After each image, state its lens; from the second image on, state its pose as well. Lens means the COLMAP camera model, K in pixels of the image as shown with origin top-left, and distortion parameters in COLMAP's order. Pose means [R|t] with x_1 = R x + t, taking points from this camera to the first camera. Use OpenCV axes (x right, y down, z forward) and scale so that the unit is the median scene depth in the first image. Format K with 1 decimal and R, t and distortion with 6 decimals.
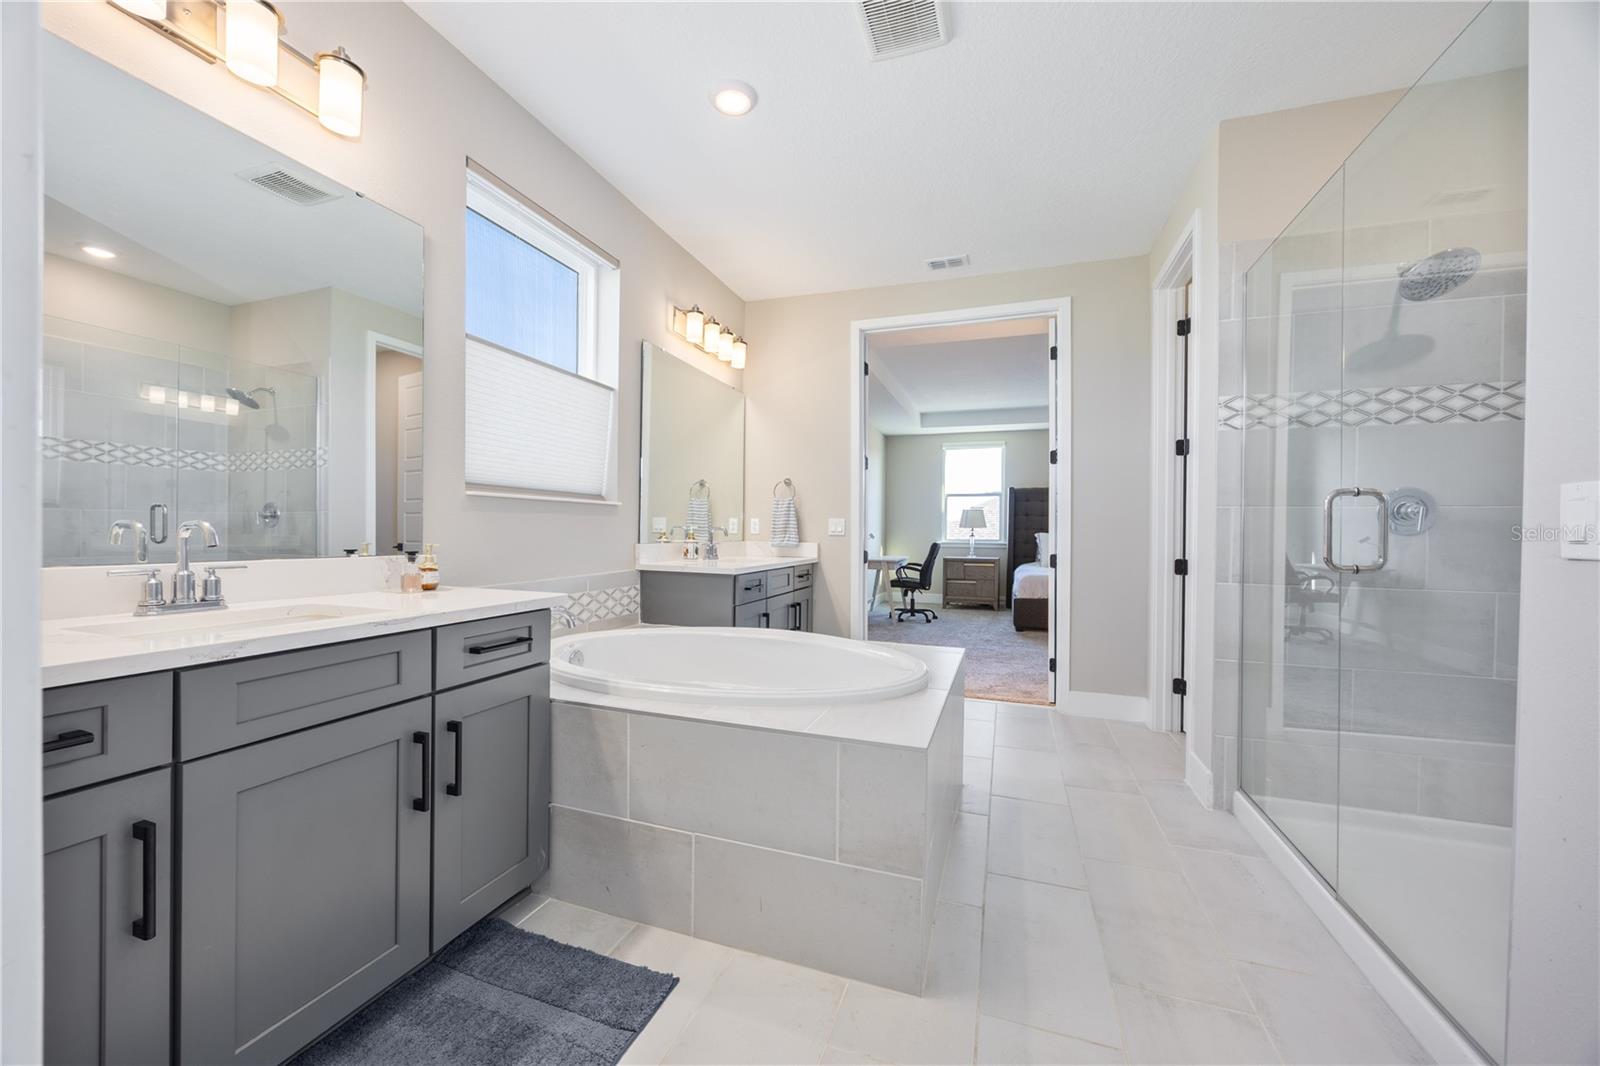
lens RADIAL K [[606.5, 0, 800.6], [0, 606.5, 539.2], [0, 0, 1]] dist [-0.003045, -0.000489]
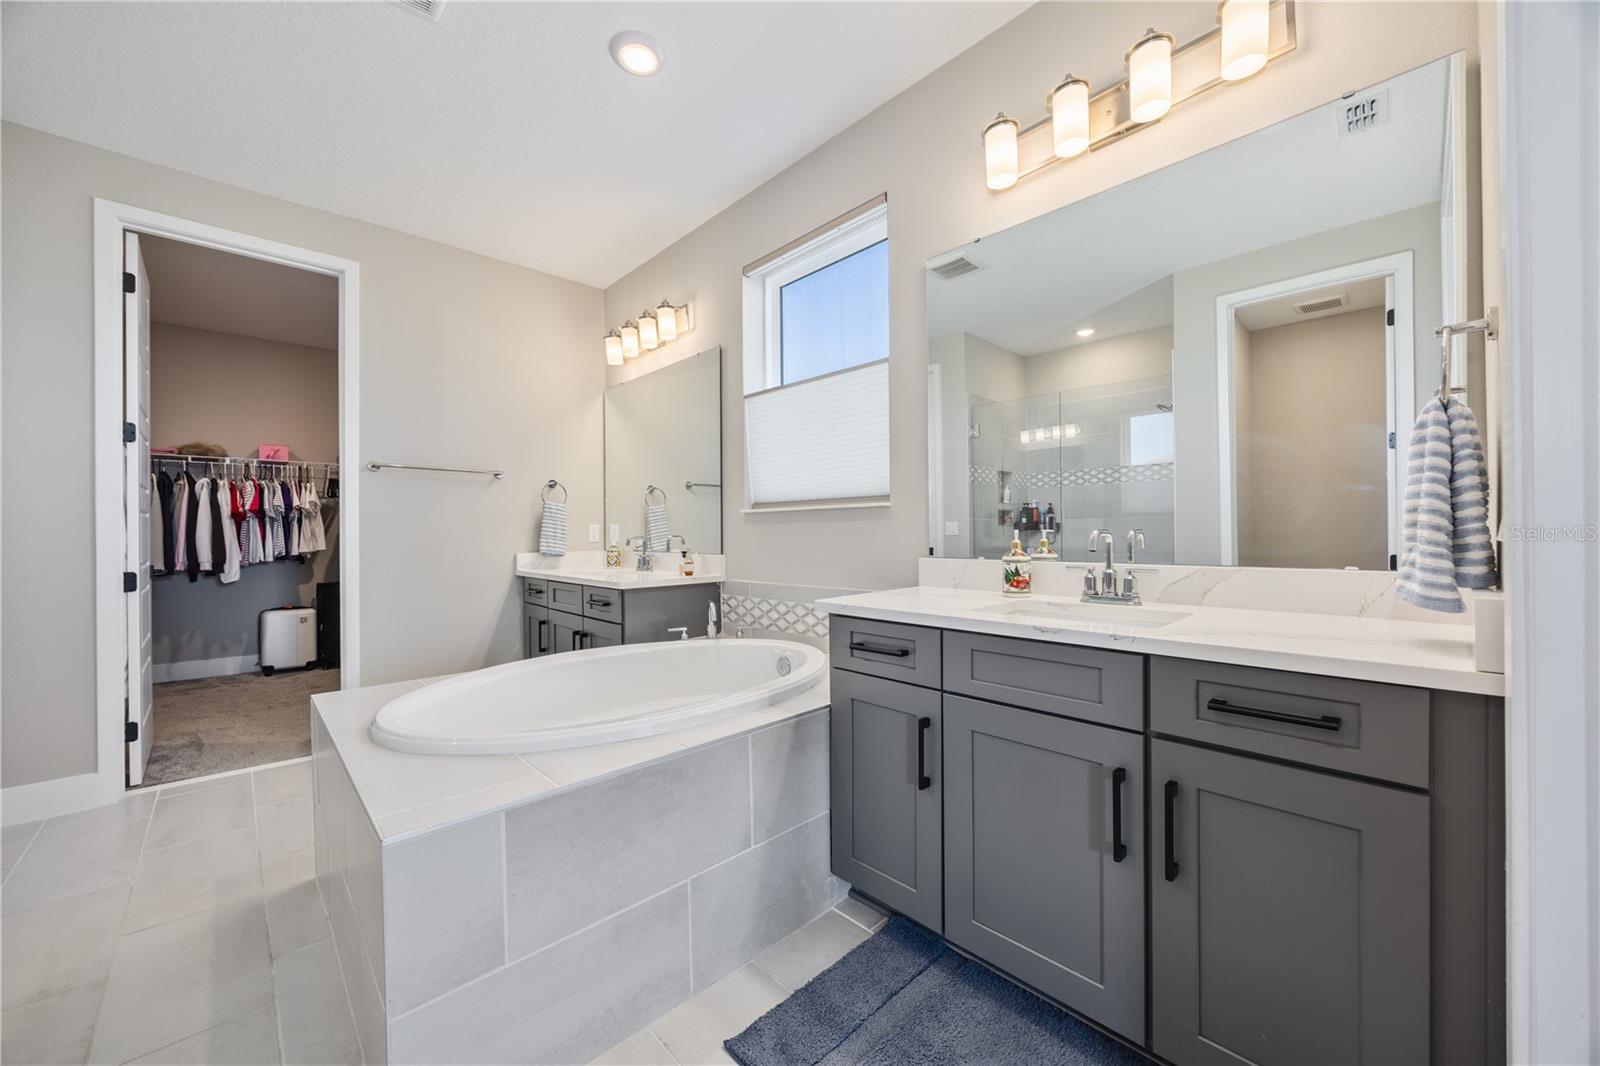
lens RADIAL K [[606.5, 0, 800.6], [0, 606.5, 539.2], [0, 0, 1]] dist [-0.003045, -0.000489]
pose [[-0.447354, 0.005739, -0.894339, 0.450598], [-0.008571, 0.999906, 0.010704, -0.021523], [0.894316, 0.012454, -0.447263, 1.256880]]
